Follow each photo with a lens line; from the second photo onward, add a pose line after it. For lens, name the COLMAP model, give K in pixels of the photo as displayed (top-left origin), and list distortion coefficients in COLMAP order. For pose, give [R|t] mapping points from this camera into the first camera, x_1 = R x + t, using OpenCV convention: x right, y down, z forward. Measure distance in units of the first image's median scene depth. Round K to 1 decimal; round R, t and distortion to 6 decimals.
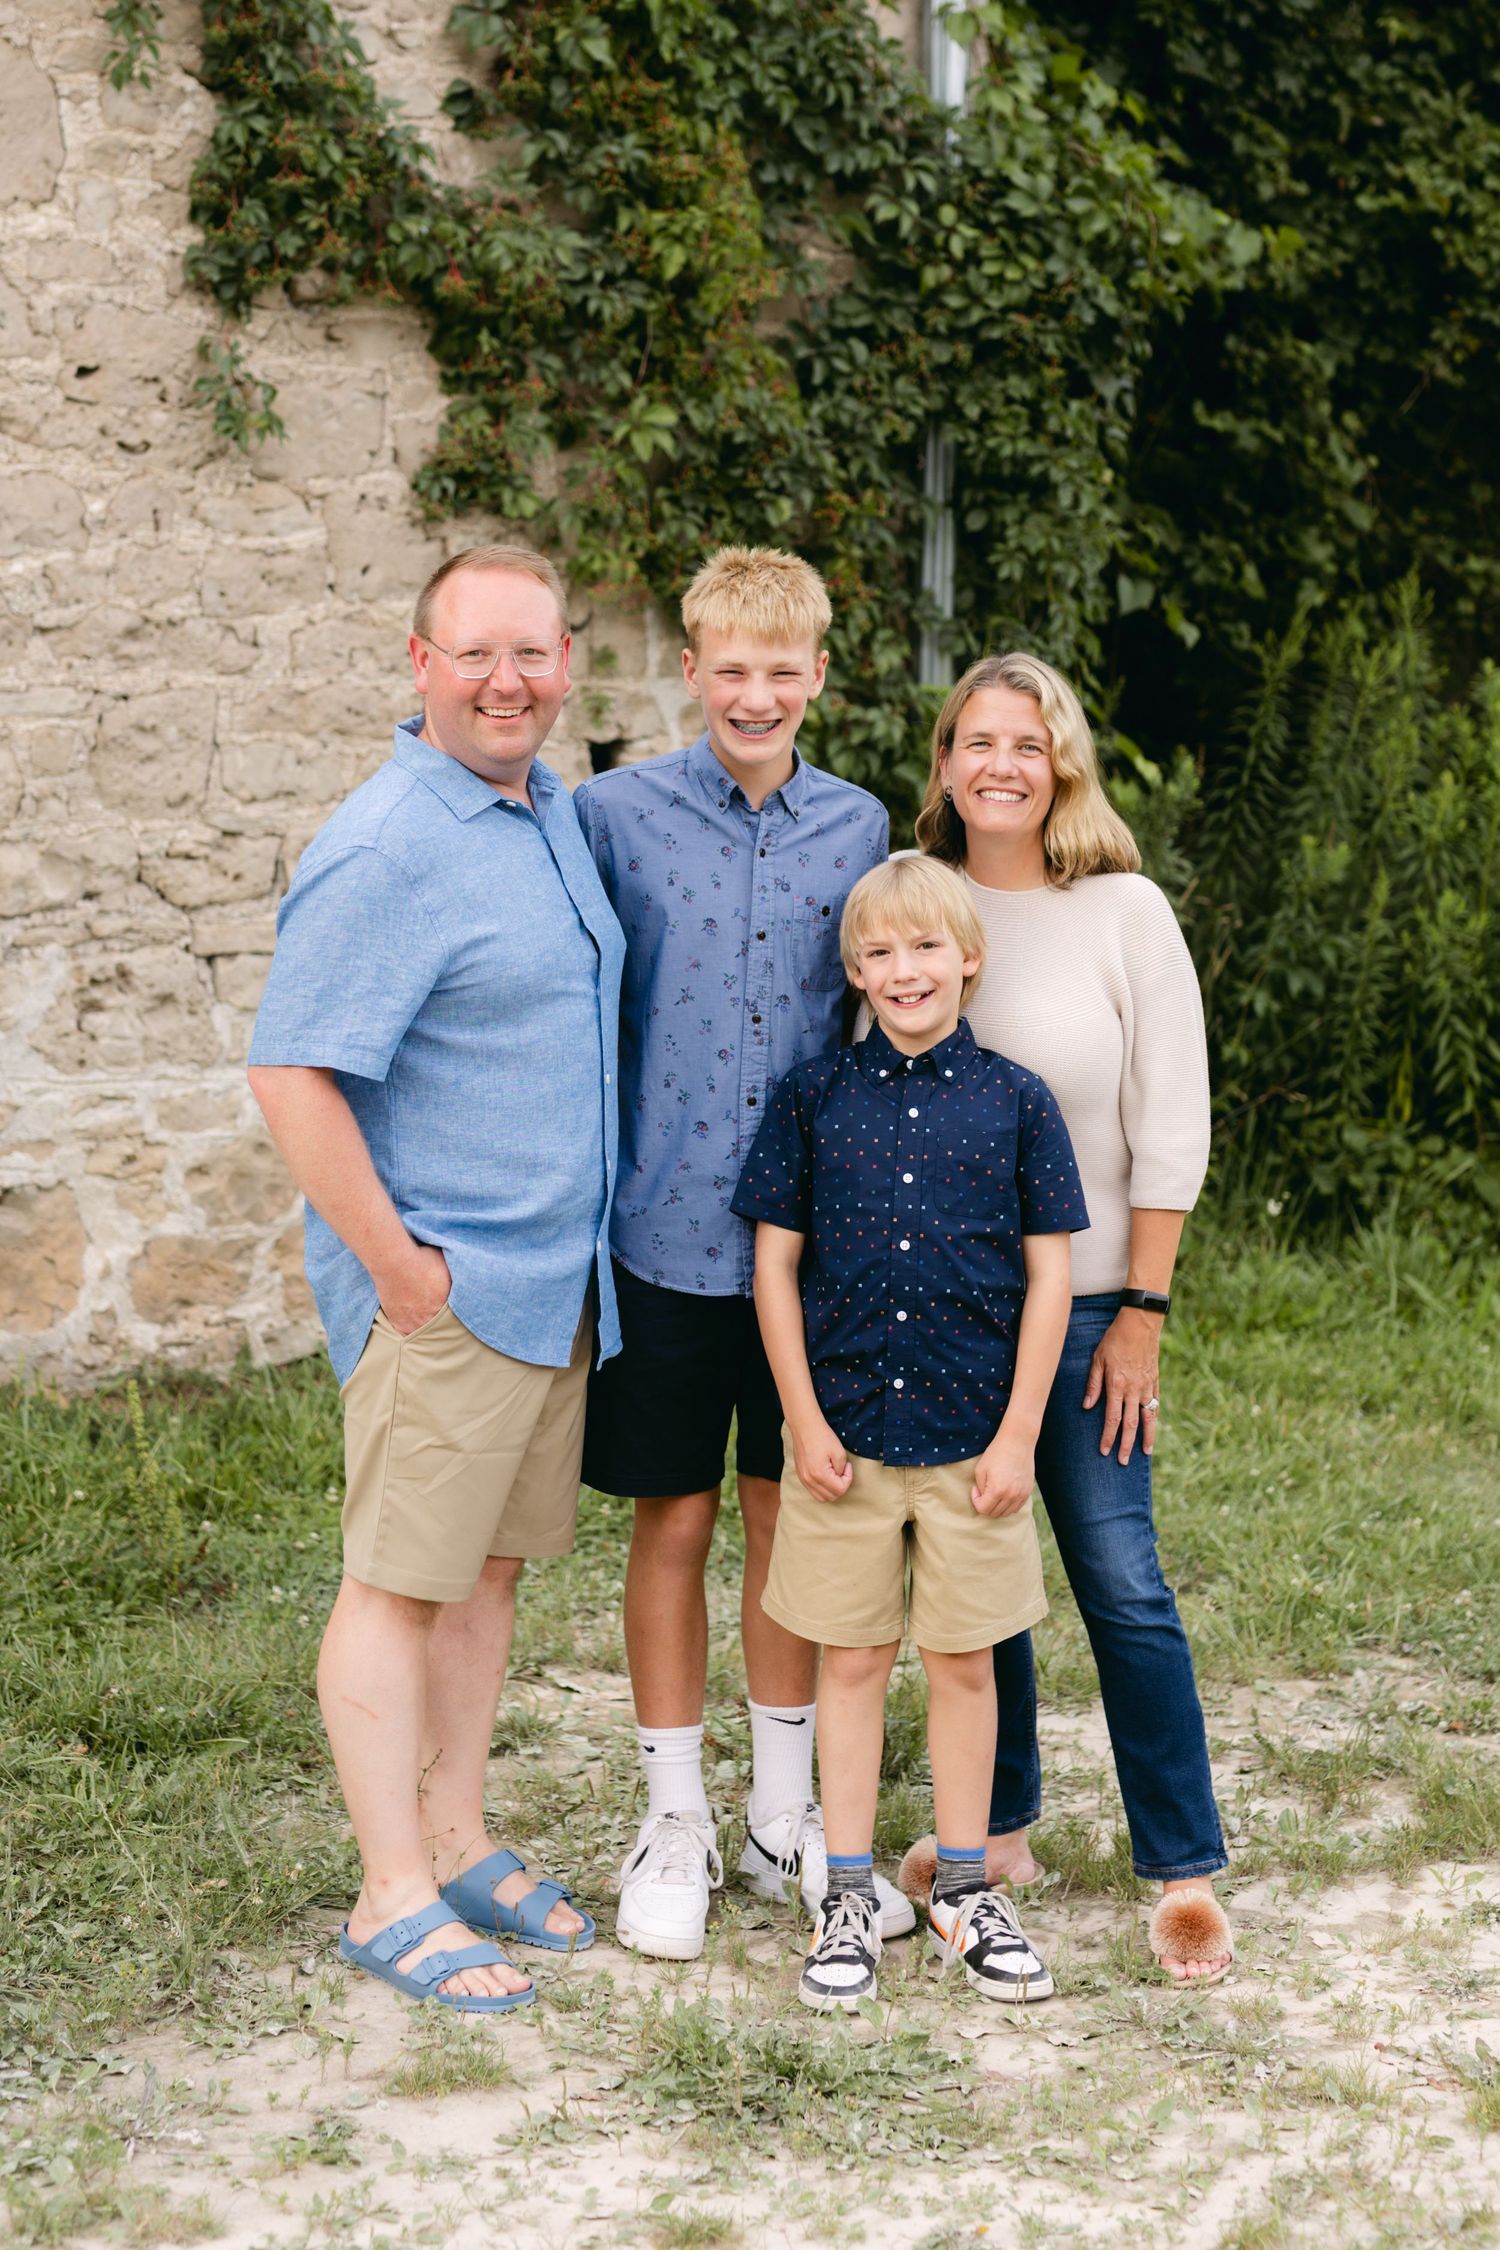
lens RADIAL K [[3731.1, 0, 720.1], [0, 3731.1, 894.9], [0, 0, 1]] dist [-0.002542, -0.024648]
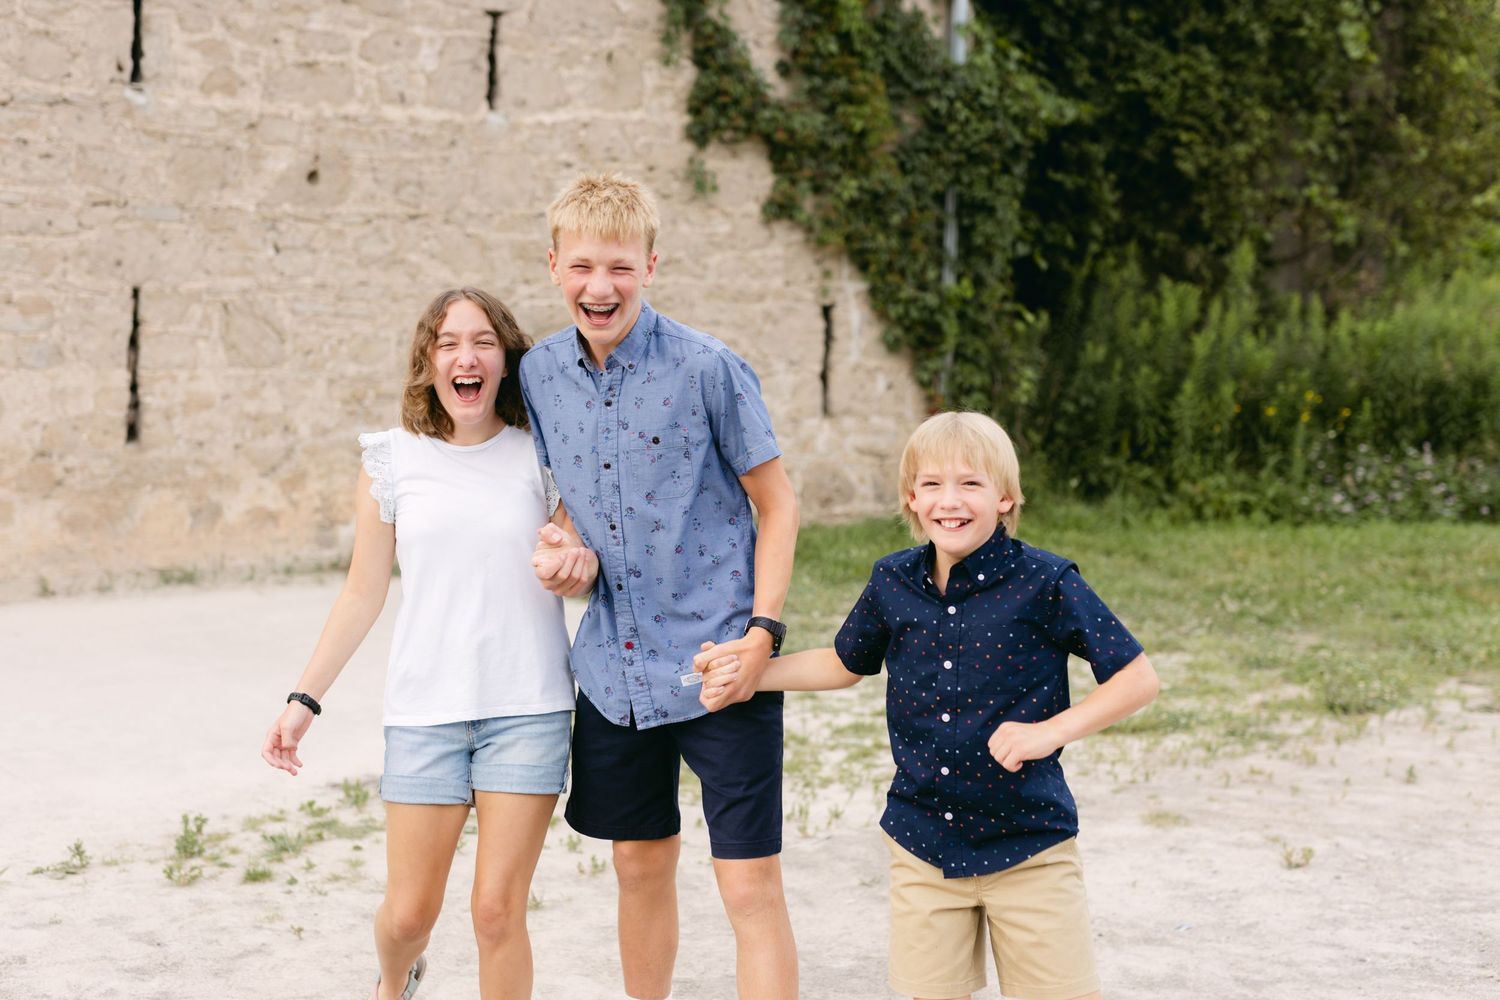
lens RADIAL K [[2082.9, 0, 716.8], [0, 2082.9, 517.7], [0, 0, 1]] dist [0.005110, -0.058676]
pose [[0.999723, 0.012063, -0.020201, -0.078847], [-0.010767, 0.997952, 0.063052, 0.018298], [0.020920, -0.062817, 0.997806, -0.507272]]
